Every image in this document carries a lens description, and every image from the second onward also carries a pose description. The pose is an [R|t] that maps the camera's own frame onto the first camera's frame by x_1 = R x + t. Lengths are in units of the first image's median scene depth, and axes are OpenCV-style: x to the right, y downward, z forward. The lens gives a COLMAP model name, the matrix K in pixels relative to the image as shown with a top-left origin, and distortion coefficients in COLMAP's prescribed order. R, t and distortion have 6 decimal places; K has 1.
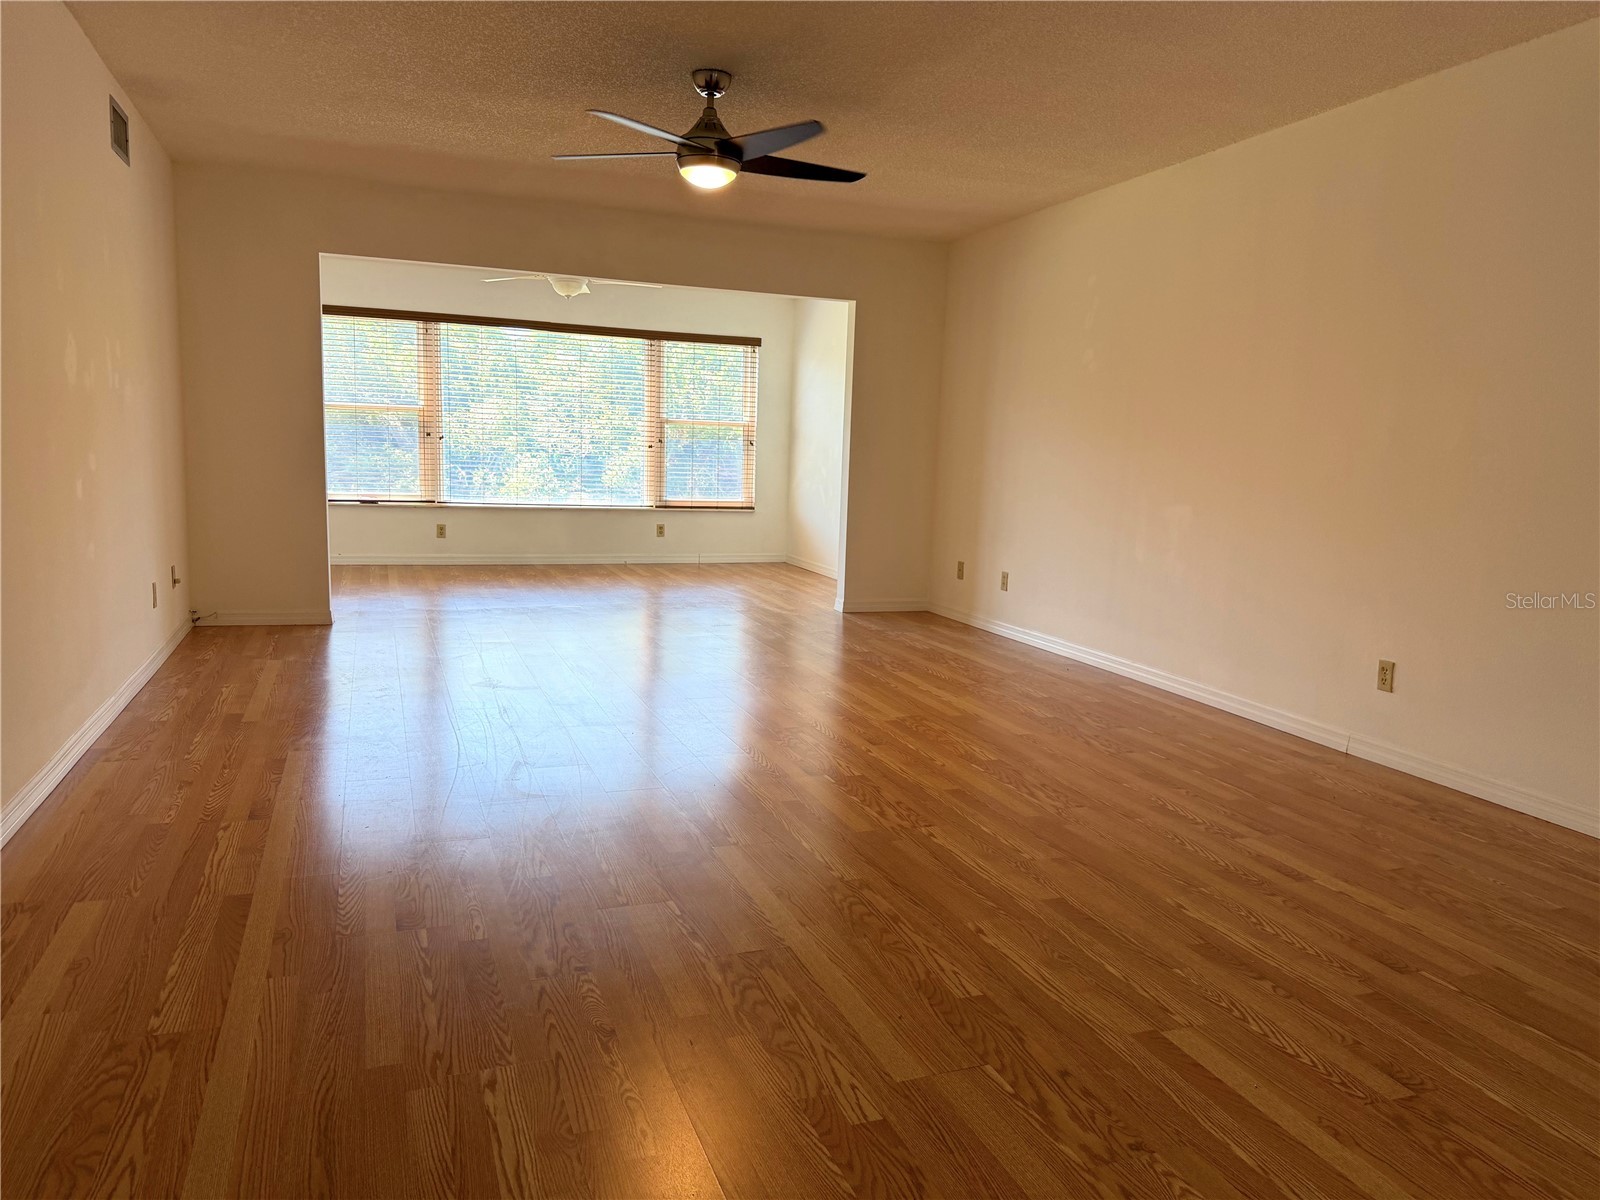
lens RADIAL K [[1116.1, 0, 803.4], [0, 1116.1, 599.6], [0, 0, 1]] dist [0.061811, -0.032377]
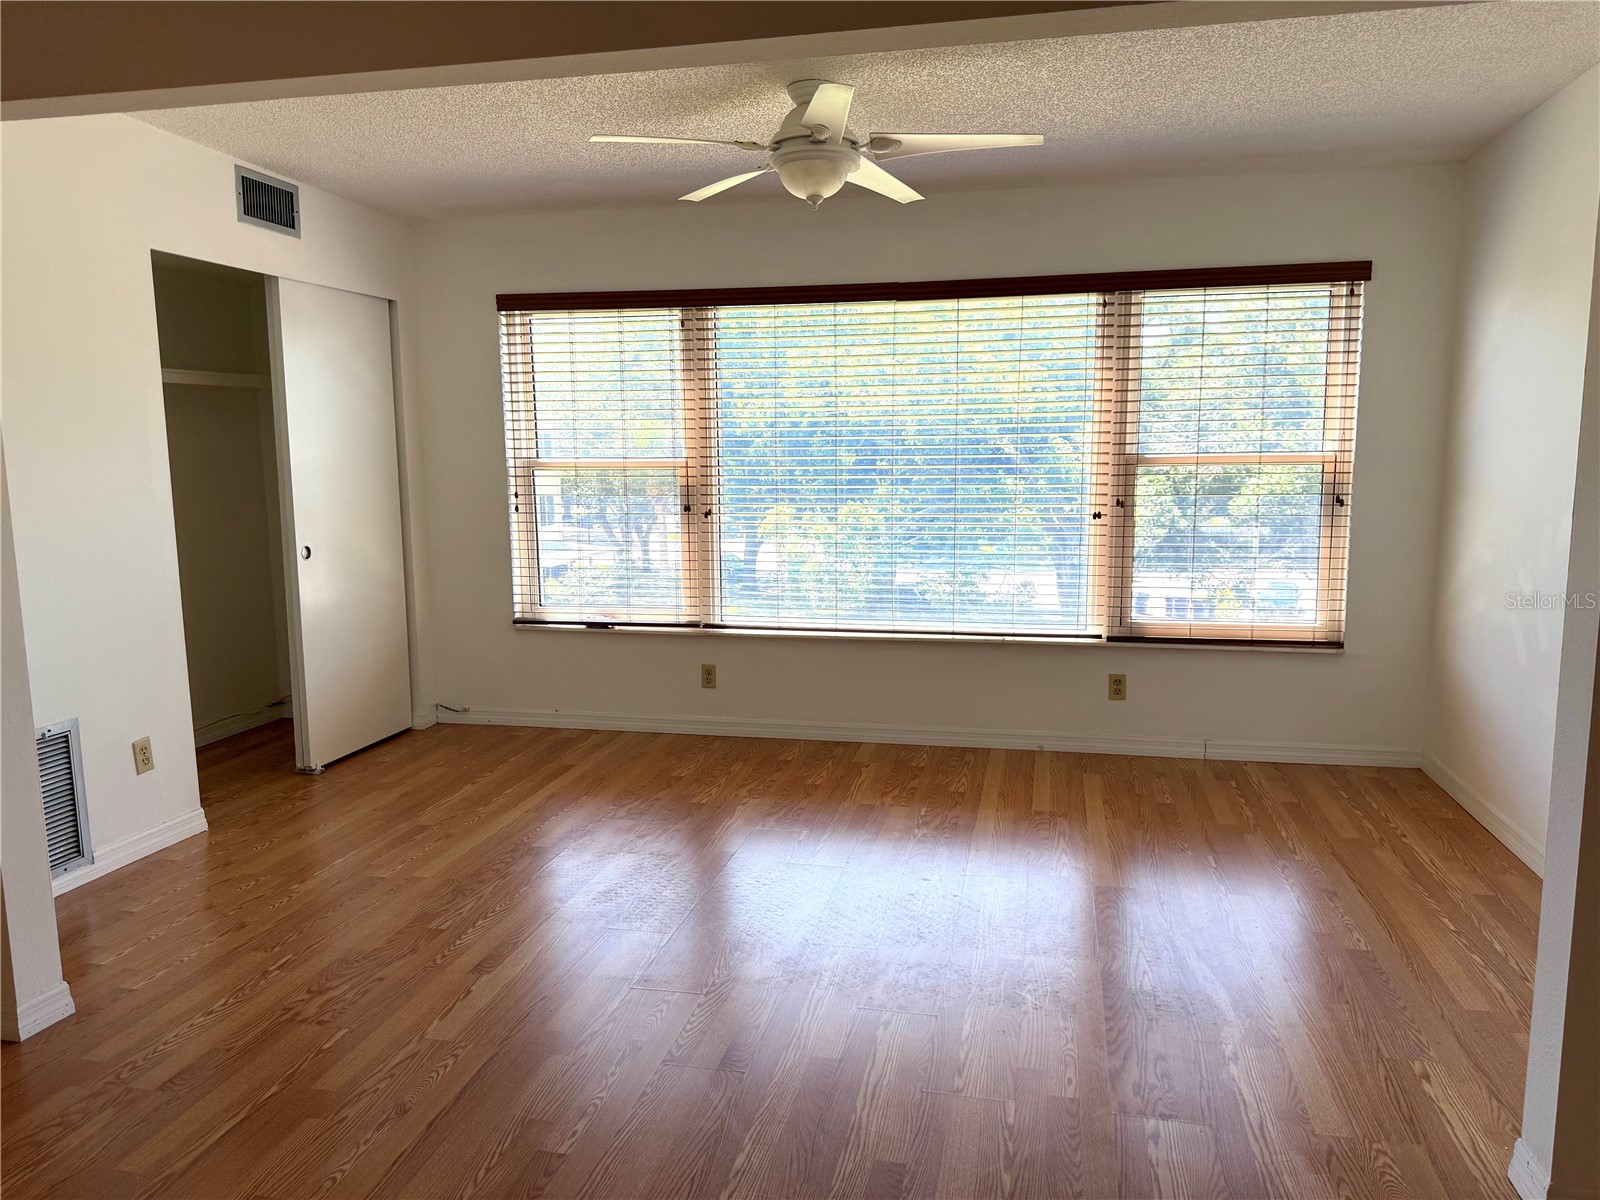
lens RADIAL K [[1116.1, 0, 800.1], [0, 1116.1, 607.0], [0, 0, 1]] dist [0.061811, -0.032377]
pose [[0.839318, 0.029998, -0.542812, 0.022313], [-0.035084, 0.999384, 0.000982, -0.104404], [0.542507, 0.018219, 0.839854, 0.584995]]
